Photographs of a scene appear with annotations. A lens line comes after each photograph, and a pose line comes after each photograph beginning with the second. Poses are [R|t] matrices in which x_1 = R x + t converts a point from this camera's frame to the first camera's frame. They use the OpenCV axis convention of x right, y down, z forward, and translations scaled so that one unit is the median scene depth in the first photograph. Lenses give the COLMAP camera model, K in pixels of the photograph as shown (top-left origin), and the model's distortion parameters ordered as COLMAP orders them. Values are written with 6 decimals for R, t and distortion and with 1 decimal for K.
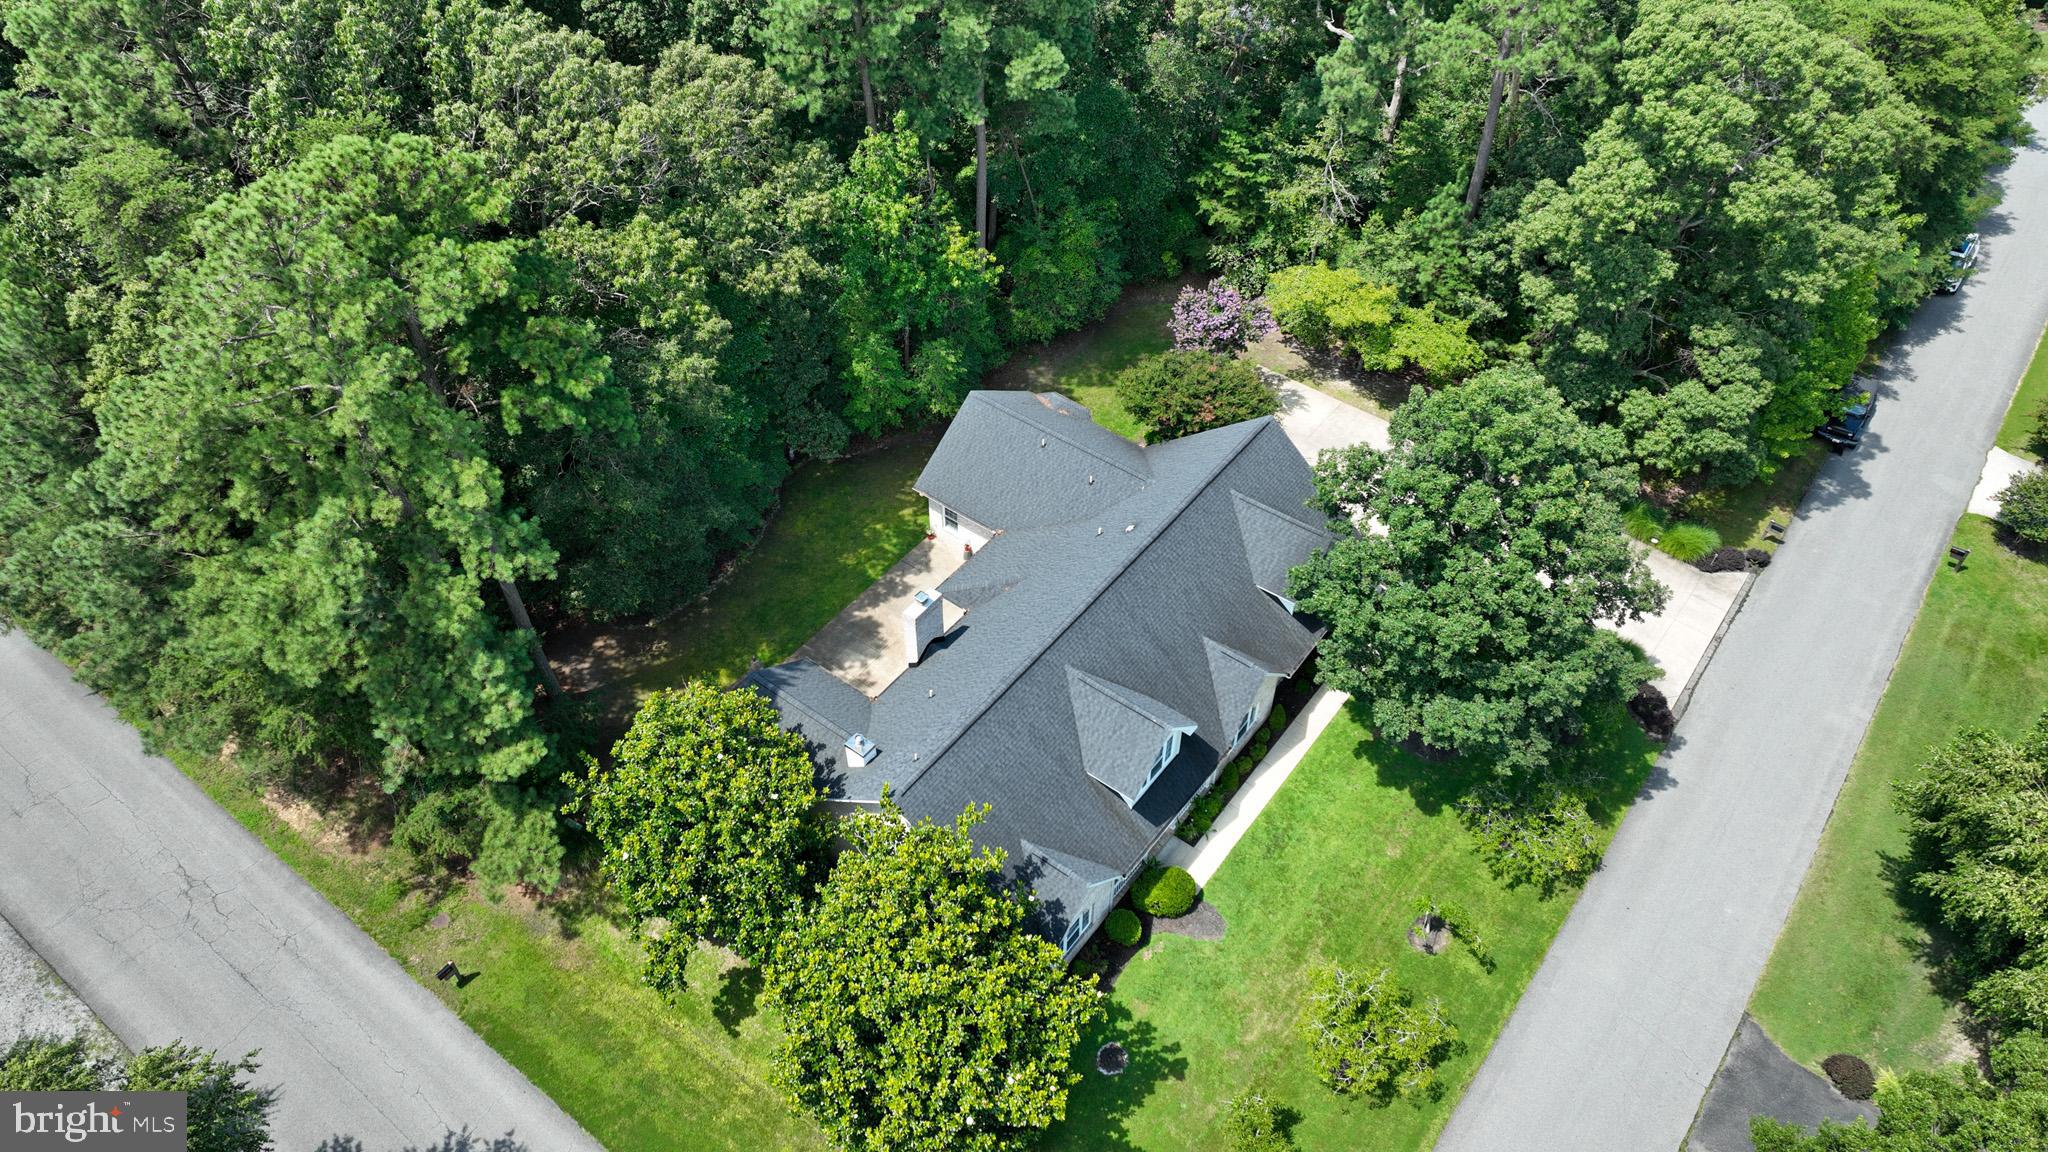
lens RADIAL K [[1448.4, 0, 1027.4], [0, 1448.4, 574.0], [0, 0, 1]] dist [0.005088, 0.007672]
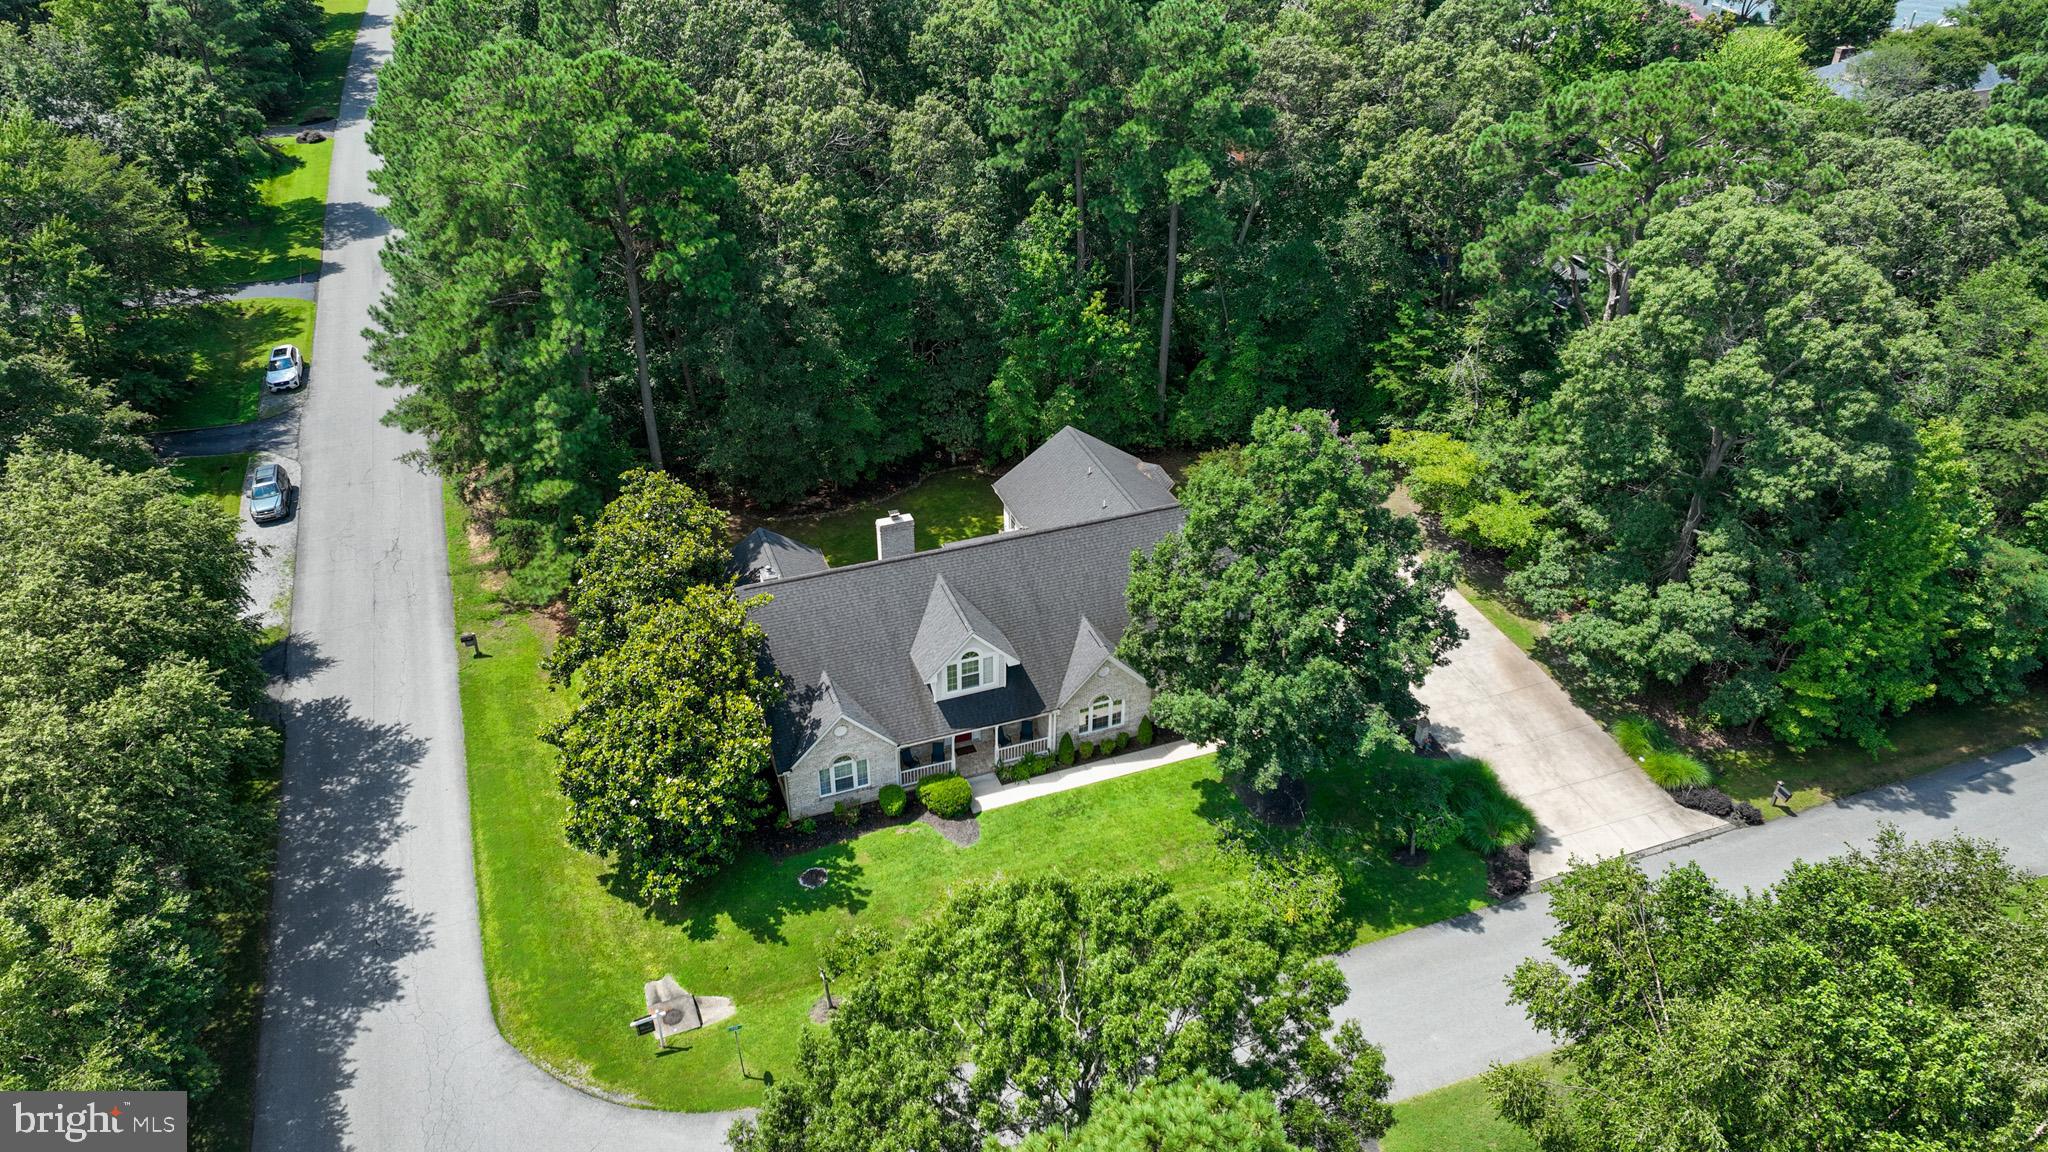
lens RADIAL K [[1448.4, 0, 1027.4], [0, 1448.4, 574.0], [0, 0, 1]] dist [0.005088, 0.007672]
pose [[0.848143, 0.296488, -0.439031, 0.573968], [-0.389644, 0.910601, -0.137783, 0.187968], [0.358931, 0.287926, 0.887844, -0.028243]]
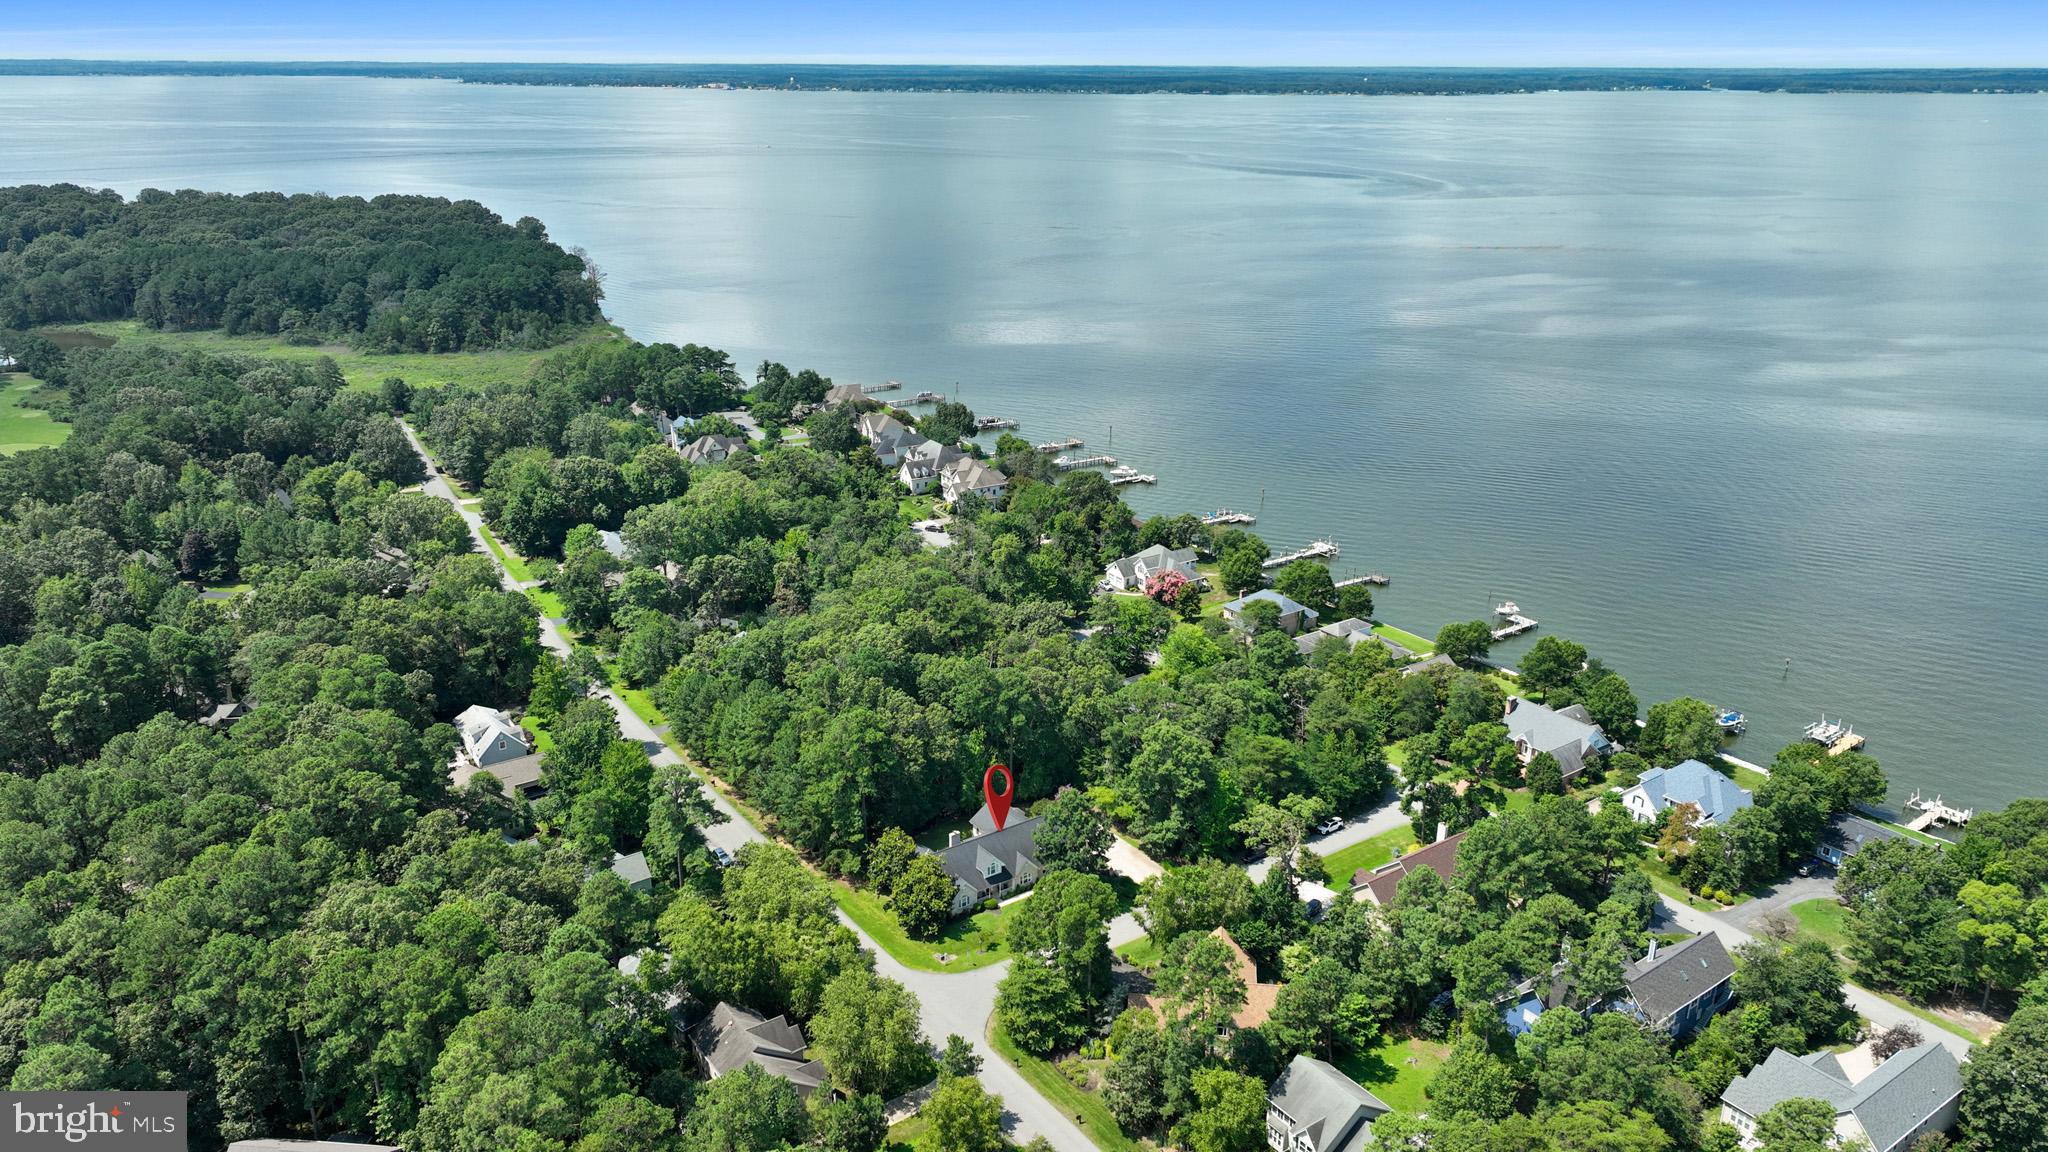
lens RADIAL K [[1448.4, 0, 1027.4], [0, 1448.4, 574.0], [0, 0, 1]] dist [0.005088, 0.007672]
pose [[0.955167, 0.101250, -0.278215, 1.218503], [-0.216481, 0.879887, -0.423007, 1.088881], [0.201968, 0.464271, 0.862358, -2.914853]]
